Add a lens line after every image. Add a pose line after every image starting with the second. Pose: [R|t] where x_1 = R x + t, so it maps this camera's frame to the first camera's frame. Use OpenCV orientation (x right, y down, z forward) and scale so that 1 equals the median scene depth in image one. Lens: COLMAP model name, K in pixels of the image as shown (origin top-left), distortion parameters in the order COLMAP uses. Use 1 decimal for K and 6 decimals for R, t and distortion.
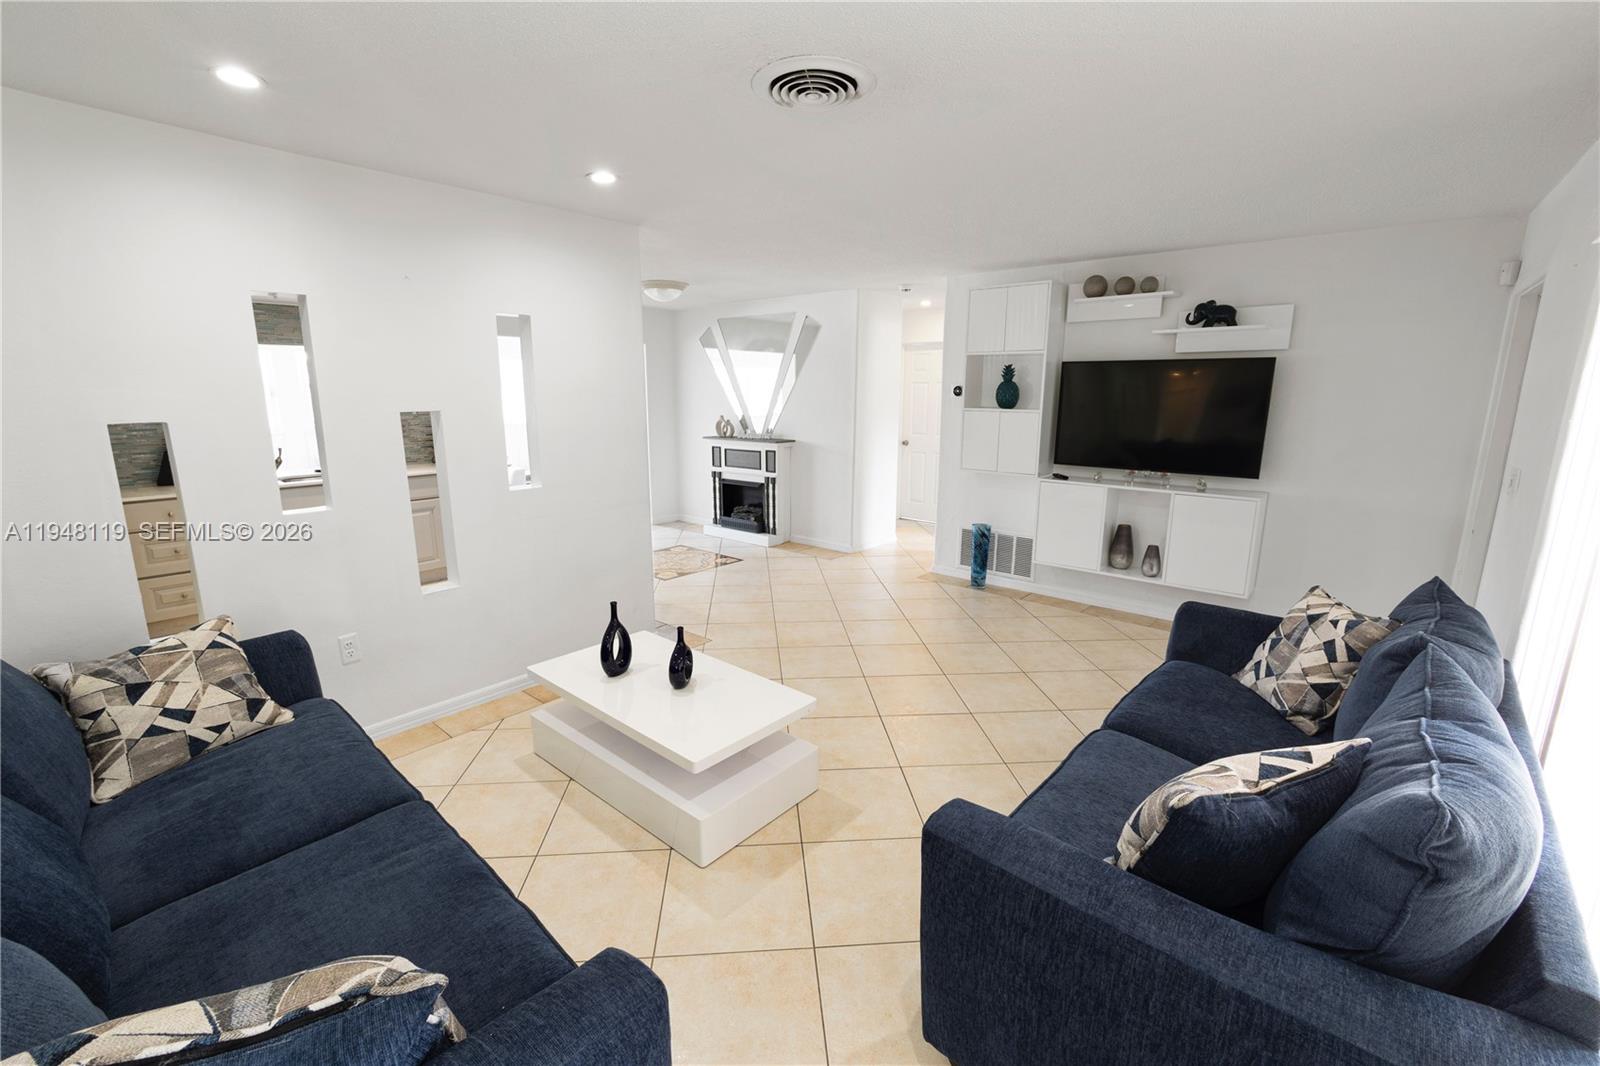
lens RADIAL K [[679.3, 0, 802.6], [0, 679.3, 533.5], [0, 0, 1]] dist [-0.004366, 0.000456]
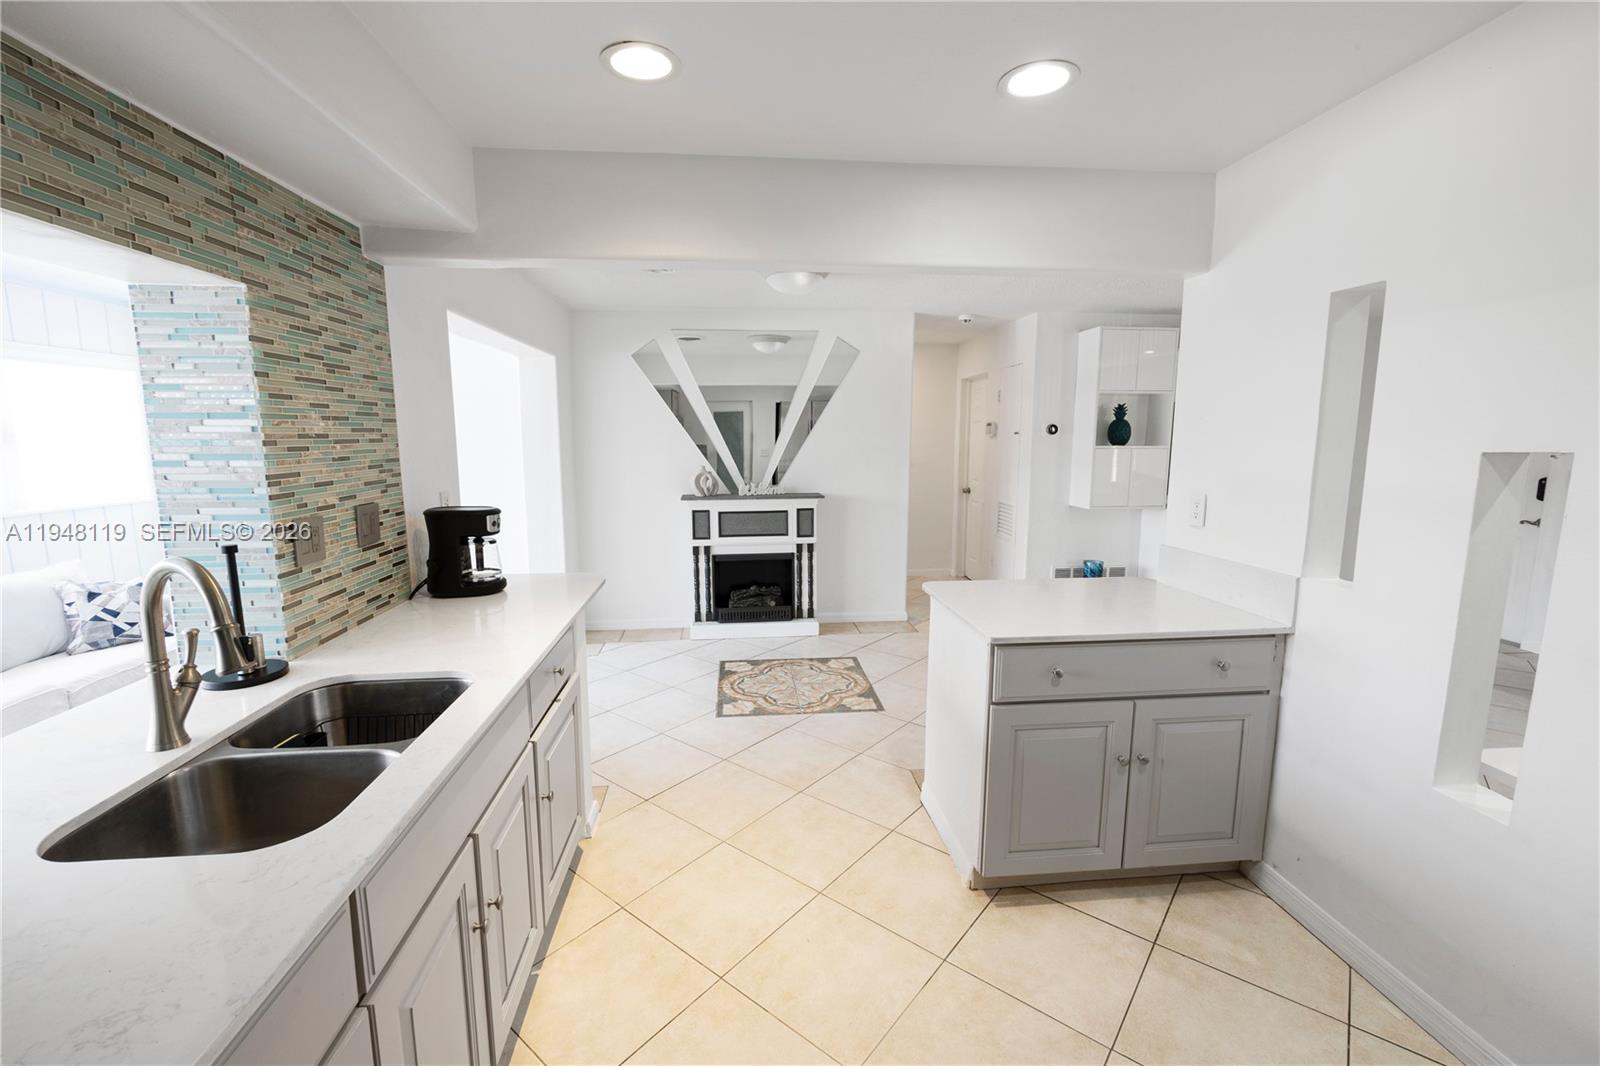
lens RADIAL K [[679.3, 0, 790.1], [0, 679.3, 537.0], [0, 0, 1]] dist [-0.004366, 0.000456]
pose [[0.690342, -0.109376, 0.715168, -0.580251], [0.154887, 0.987931, 0.001581, -0.090989], [-0.706709, 0.109679, 0.698951, 0.467646]]
